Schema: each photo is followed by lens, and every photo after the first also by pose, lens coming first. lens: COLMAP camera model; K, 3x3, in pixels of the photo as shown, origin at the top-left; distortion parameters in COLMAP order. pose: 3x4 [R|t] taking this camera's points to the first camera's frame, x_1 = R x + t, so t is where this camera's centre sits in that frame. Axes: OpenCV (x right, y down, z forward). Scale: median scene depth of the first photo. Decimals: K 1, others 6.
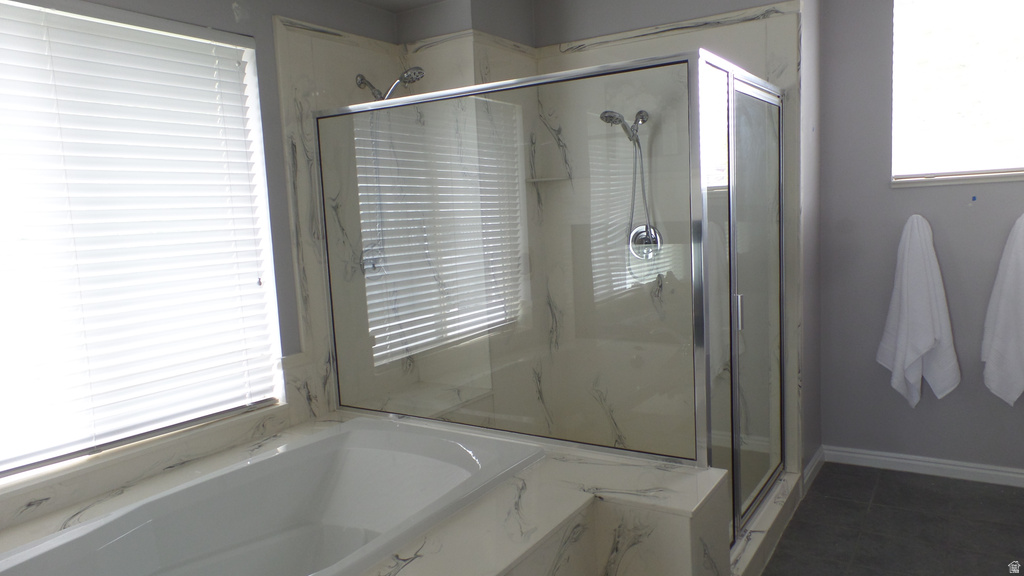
lens RADIAL K [[714.2, 0, 514.3], [0, 714.2, 287.3], [0, 0, 1]] dist [0.011567, -0.008058]
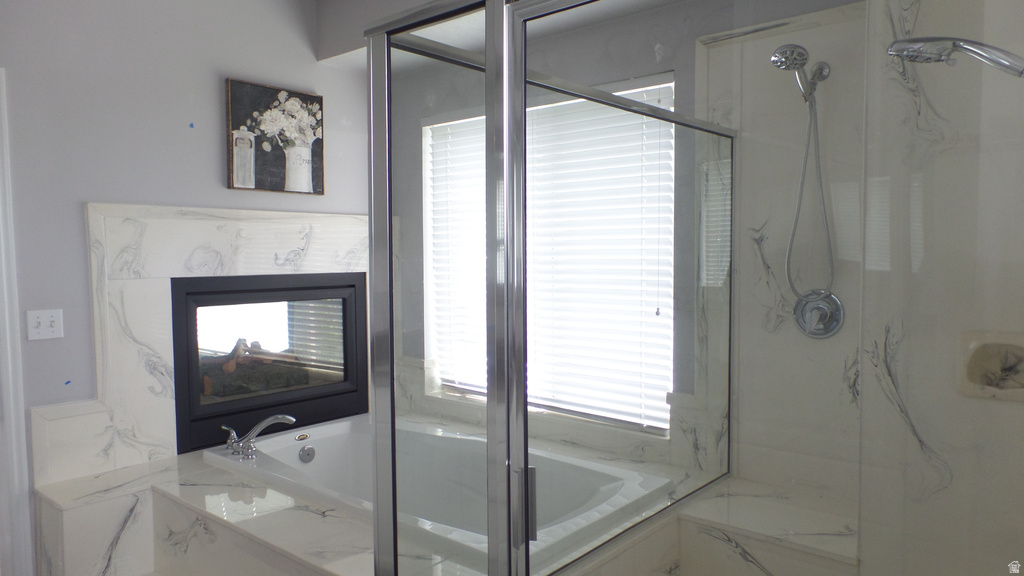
lens RADIAL K [[714.2, 0, 514.9], [0, 714.2, 289.3], [0, 0, 1]] dist [0.011567, -0.008058]
pose [[-0.141285, 0.103738, -0.984519, 0.655663], [-0.087978, 0.989244, 0.116861, -0.137162], [0.986052, 0.103127, -0.130639, 0.901098]]
